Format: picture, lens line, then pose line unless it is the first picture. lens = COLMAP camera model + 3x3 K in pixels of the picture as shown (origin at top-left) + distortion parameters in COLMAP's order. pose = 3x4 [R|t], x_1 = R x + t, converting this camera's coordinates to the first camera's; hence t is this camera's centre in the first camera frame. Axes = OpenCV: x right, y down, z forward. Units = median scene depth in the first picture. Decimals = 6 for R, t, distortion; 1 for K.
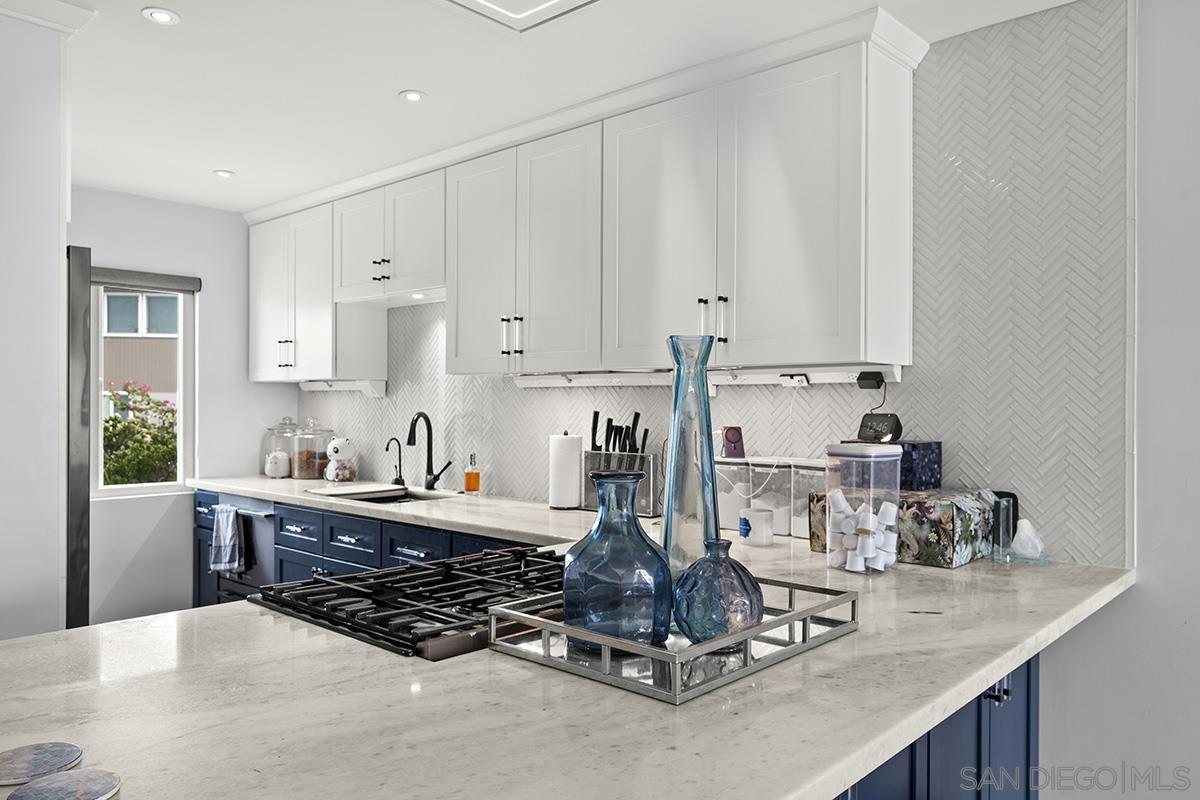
lens RADIAL K [[838.9, 0, 596.1], [0, 838.9, 407.8], [0, 0, 1]] dist [-0.001400, -0.001090]
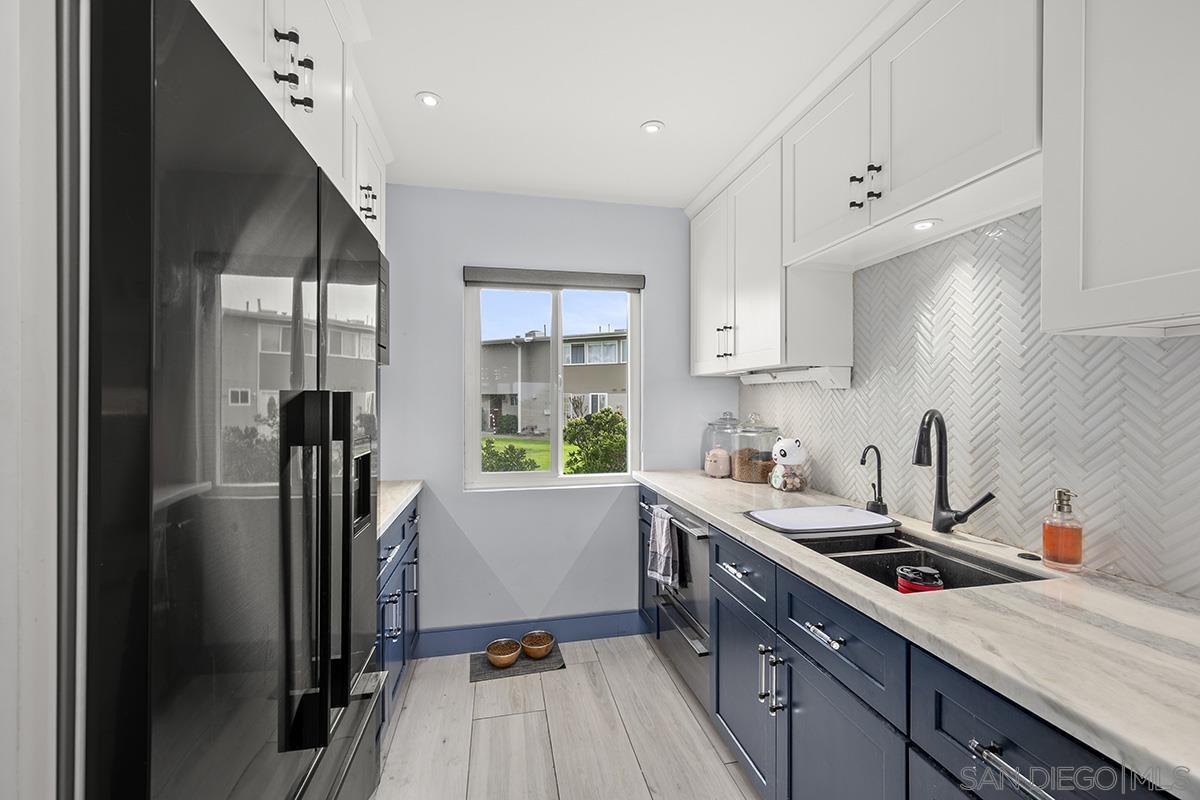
lens RADIAL K [[480.1, 0, 599.5], [0, 480.1, 401.2], [0, 0, 1]] dist [-0.001872, -0.000620]
pose [[0.811025, -0.002581, -0.585005, -0.179494], [0.002850, 0.999996, -0.000461, -0.001477], [0.585004, -0.001294, 0.811029, 0.507367]]
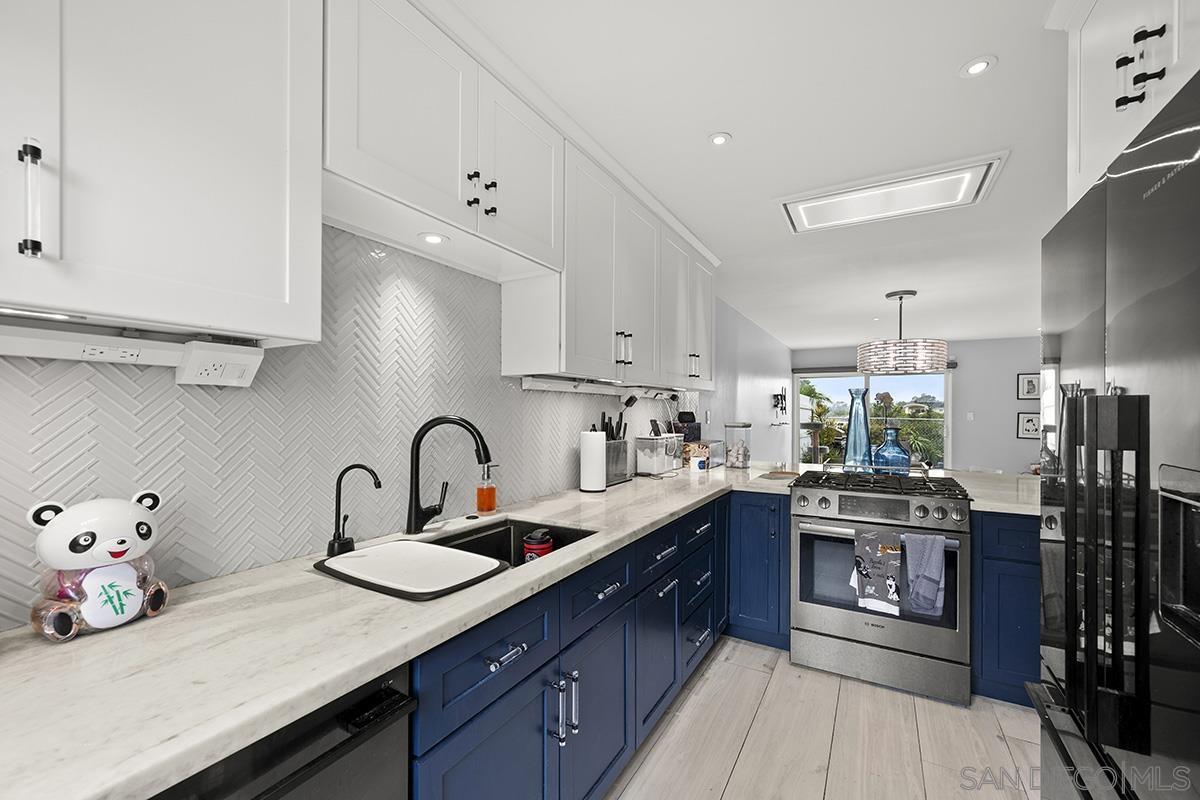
lens RADIAL K [[480.1, 0, 604.0], [0, 480.1, 408.9], [0, 0, 1]] dist [-0.001872, -0.000620]
pose [[-0.216548, -0.004571, 0.976261, -0.546556], [-0.005494, 0.999979, 0.003463, -0.002580], [-0.976257, -0.004614, -0.216568, 0.852725]]
